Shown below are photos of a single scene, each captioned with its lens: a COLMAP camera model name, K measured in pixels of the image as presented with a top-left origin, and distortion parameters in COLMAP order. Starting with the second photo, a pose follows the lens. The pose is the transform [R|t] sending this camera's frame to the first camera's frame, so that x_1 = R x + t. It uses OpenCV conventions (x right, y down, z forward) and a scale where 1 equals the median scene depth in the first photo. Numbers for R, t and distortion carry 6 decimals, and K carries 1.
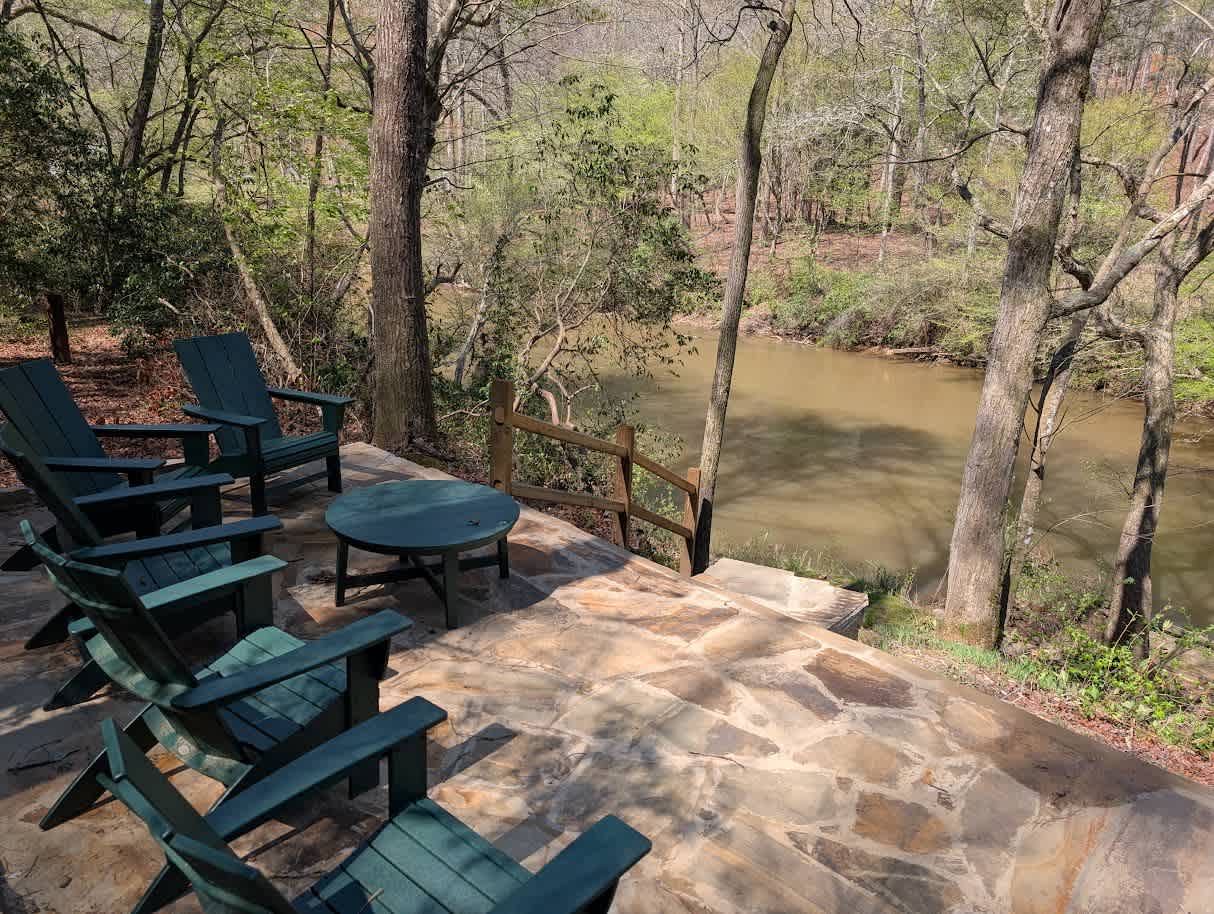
lens RADIAL K [[873.1, 0, 607.0], [0, 873.1, 457.0], [0, 0, 1]] dist [-0.005357, -0.006104]
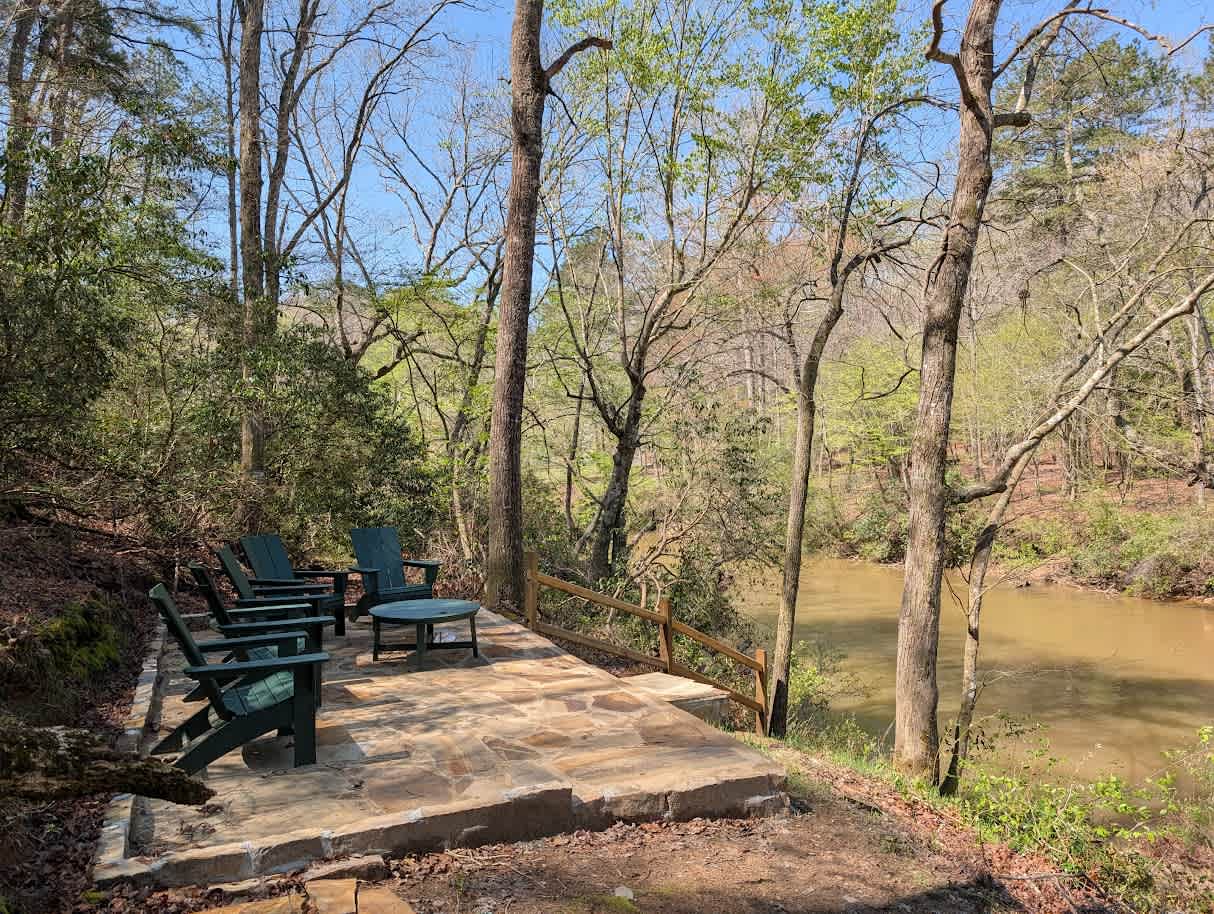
lens RADIAL K [[873.1, 0, 607.0], [0, 873.1, 457.0], [0, 0, 1]] dist [-0.005357, -0.006104]
pose [[0.923643, -0.059297, -0.378639, 0.499224], [-0.056952, 0.955753, -0.288605, 0.158287], [0.378998, 0.288133, 0.879397, -0.302510]]
